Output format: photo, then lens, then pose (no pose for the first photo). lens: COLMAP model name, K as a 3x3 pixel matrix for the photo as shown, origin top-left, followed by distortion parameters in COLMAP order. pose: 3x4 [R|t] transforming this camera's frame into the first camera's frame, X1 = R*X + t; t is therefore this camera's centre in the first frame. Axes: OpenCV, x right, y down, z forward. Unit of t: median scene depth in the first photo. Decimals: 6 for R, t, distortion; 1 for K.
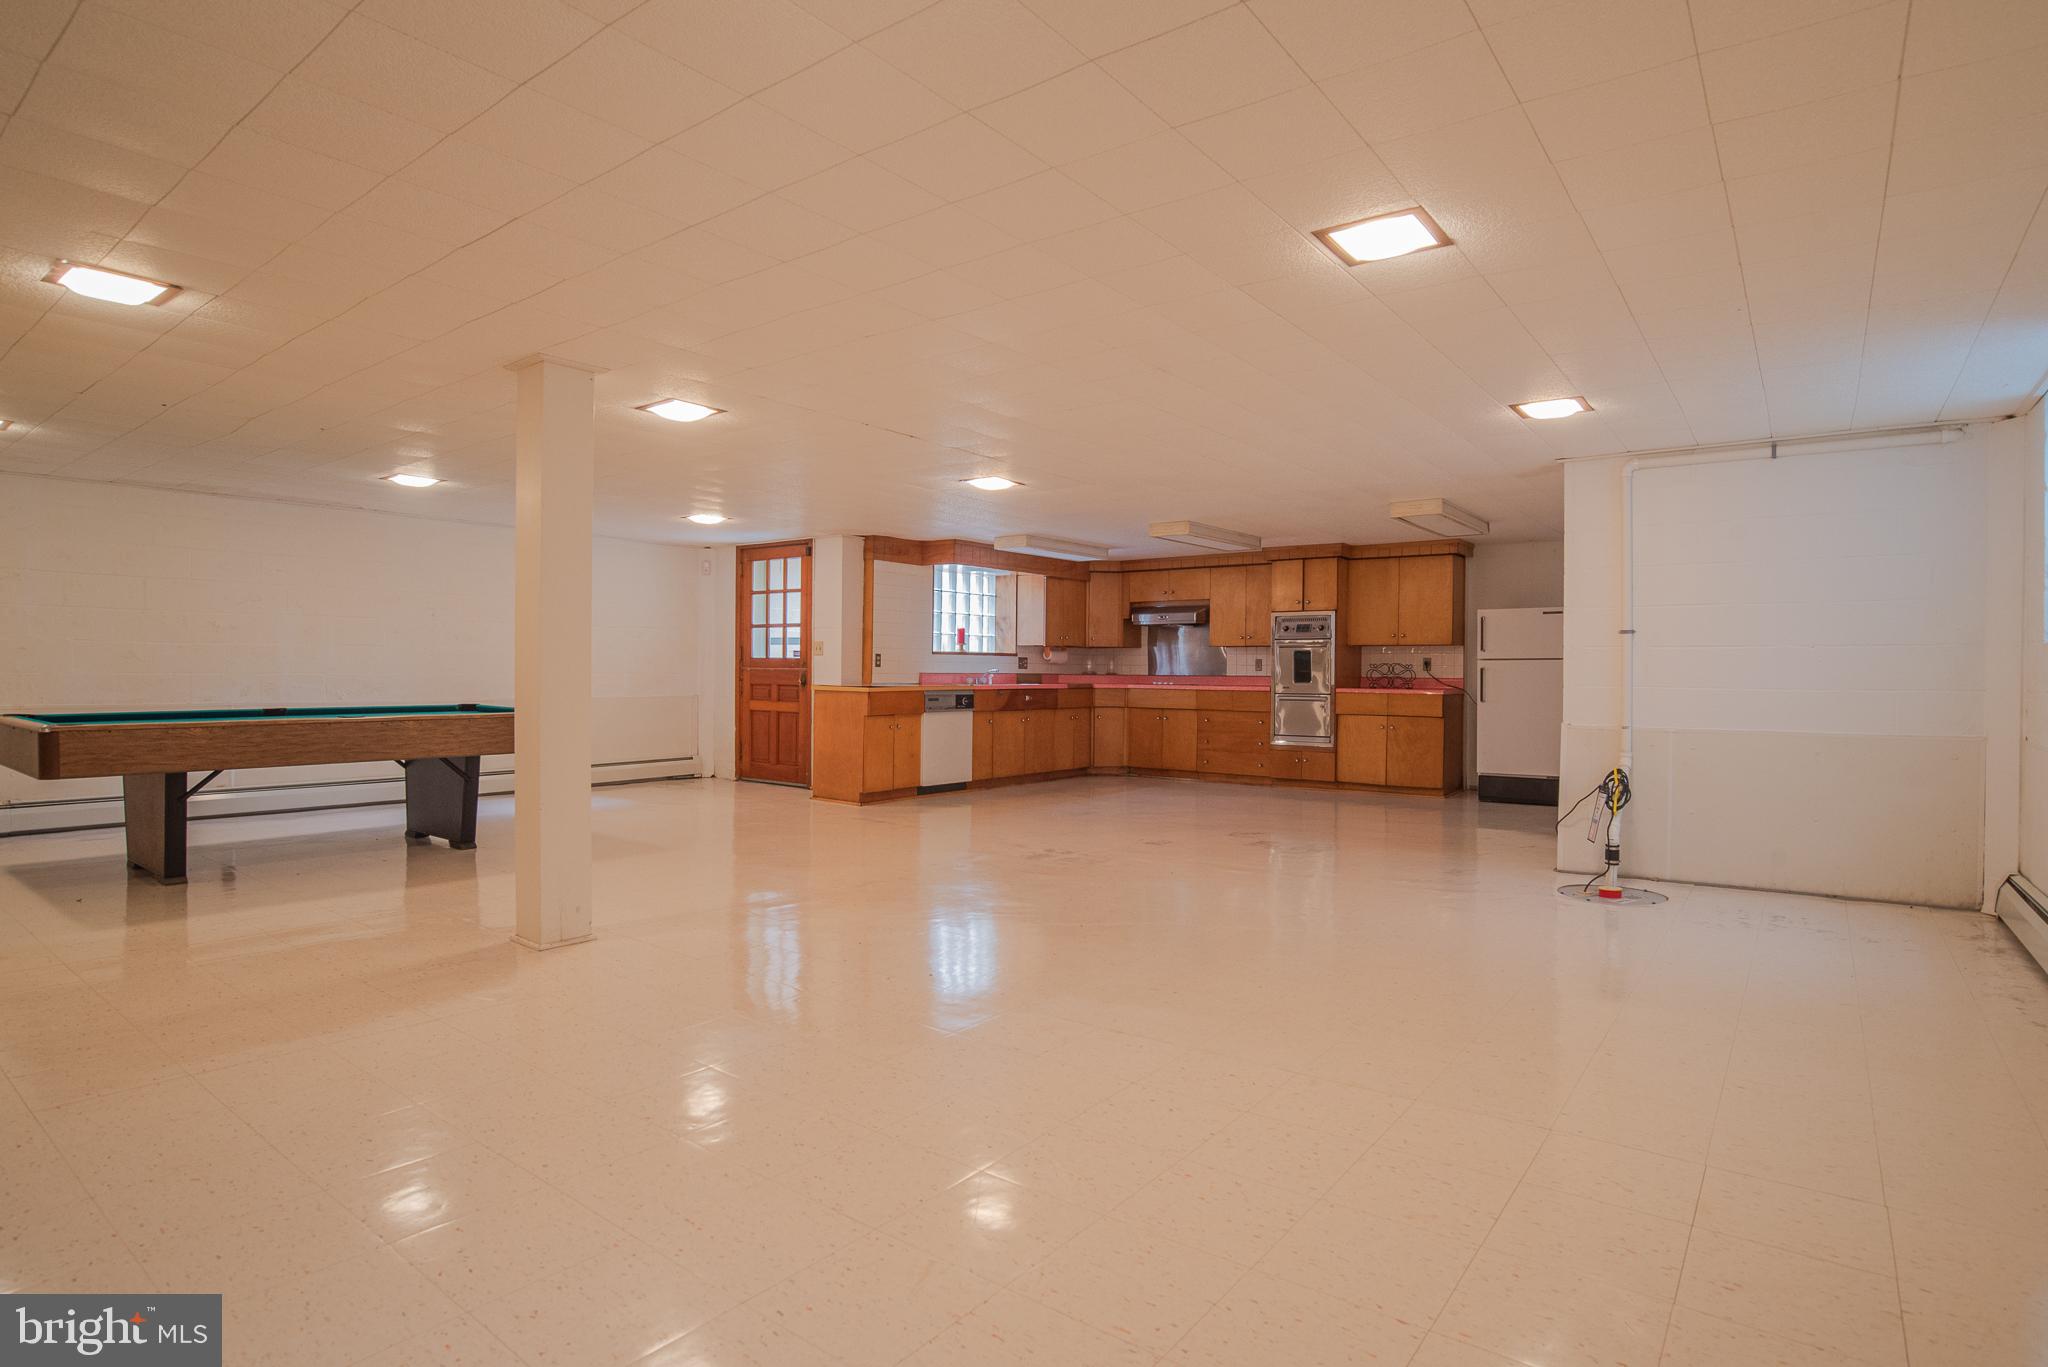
lens RADIAL K [[1076.7, 0, 1024.0], [0, 1076.7, 683.5], [0, 0, 1]] dist [-0.079201, 0.029074]
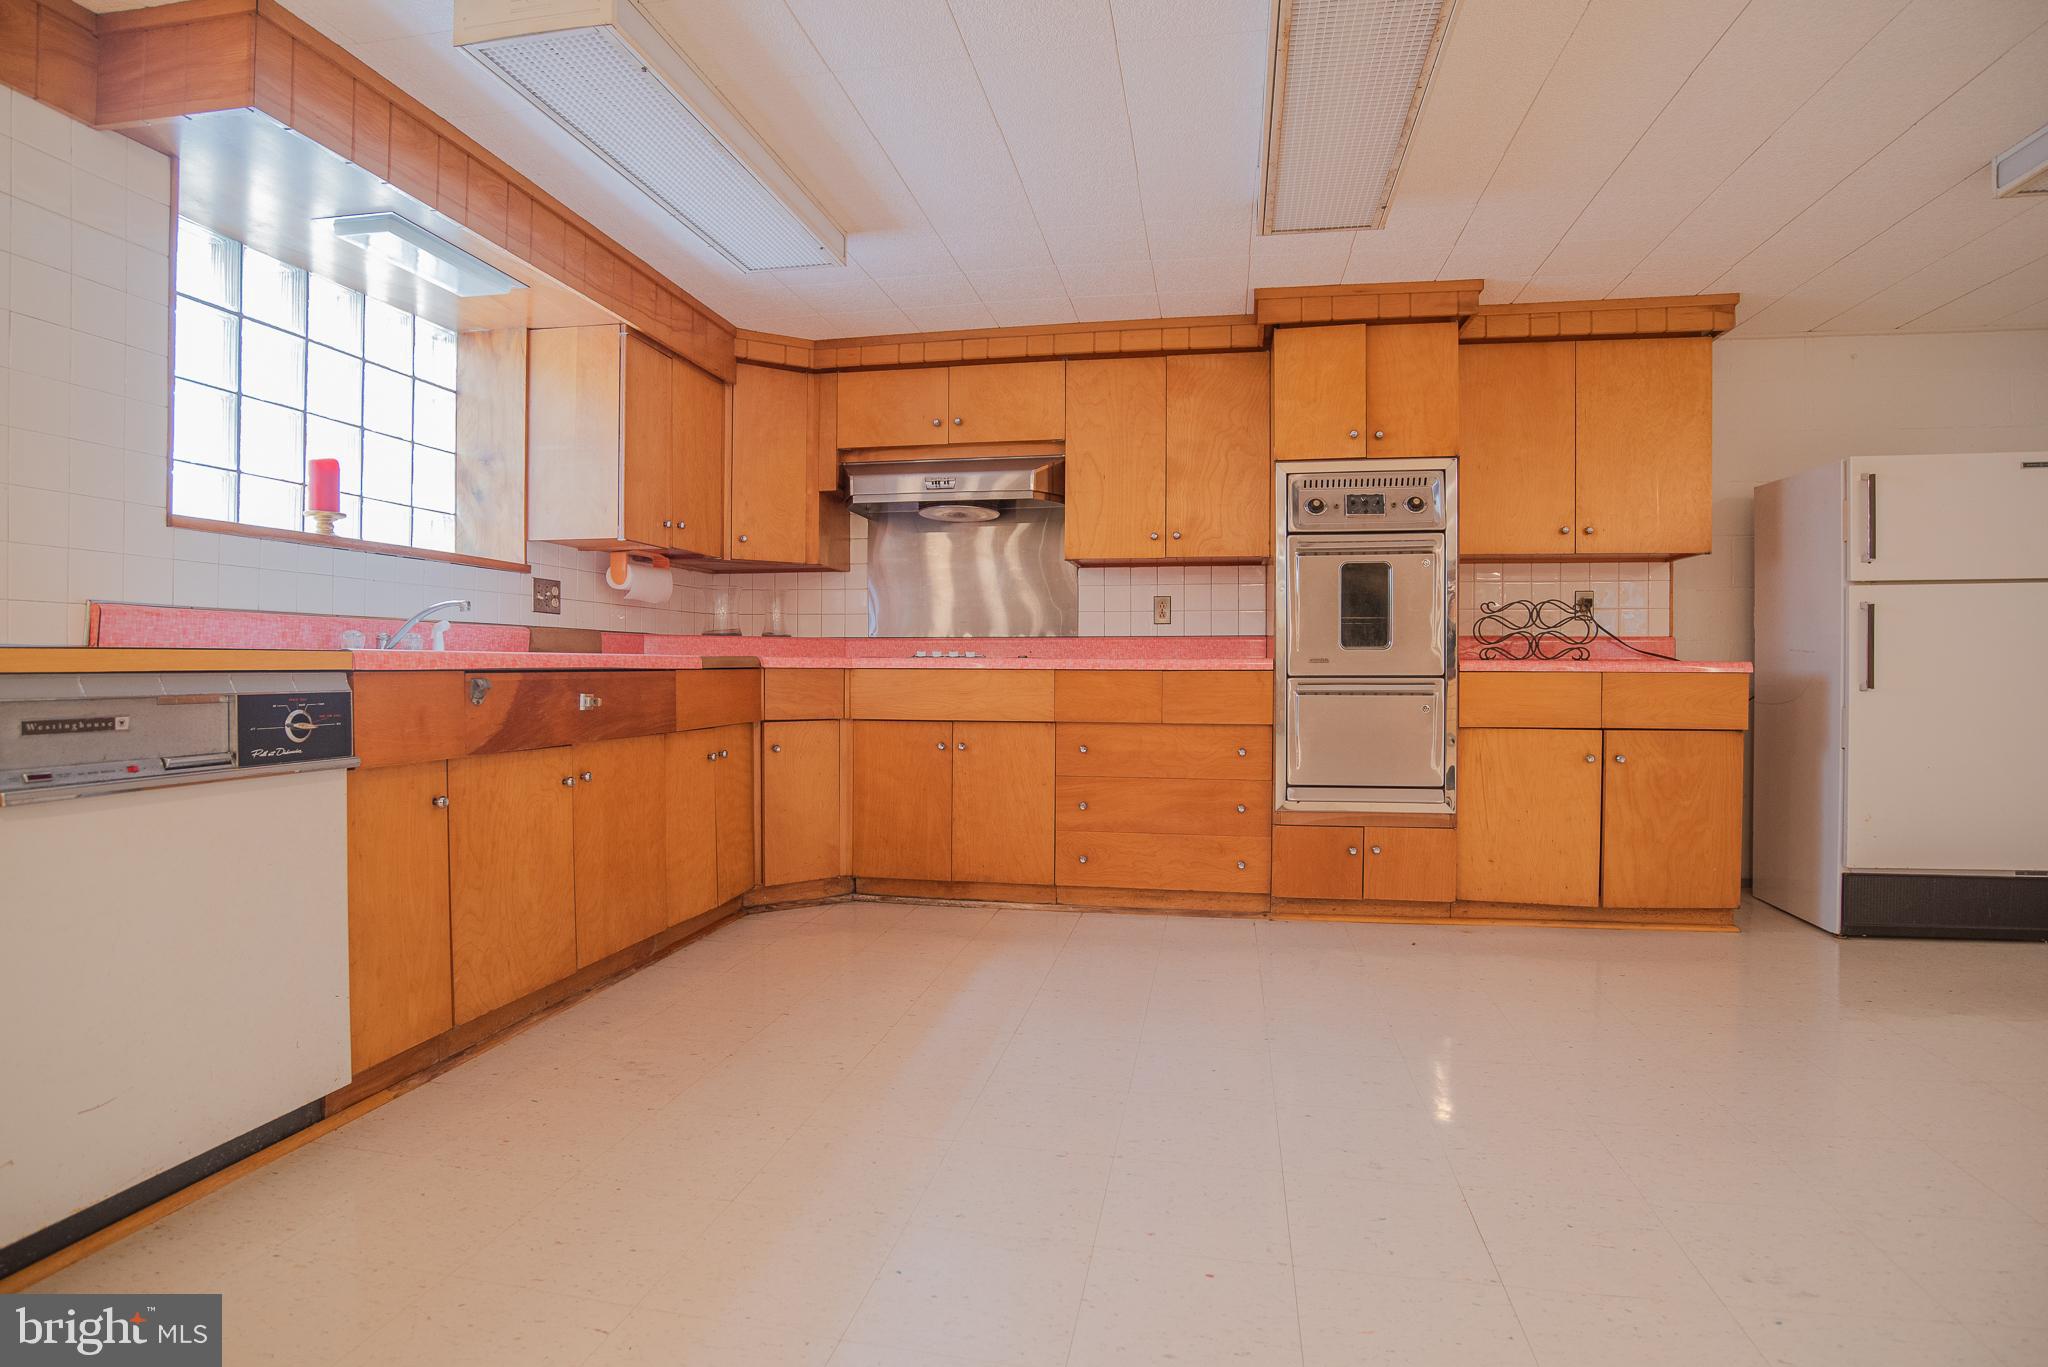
lens RADIAL K [[1076.7, 0, 1024.0], [0, 1076.7, 683.5], [0, 0, 1]] dist [-0.079201, 0.029074]
pose [[0.893030, -0.013209, 0.449803, -0.018523], [0.009914, 0.999904, 0.009680, 0.007040], [-0.449888, -0.004186, 0.893075, 0.680841]]
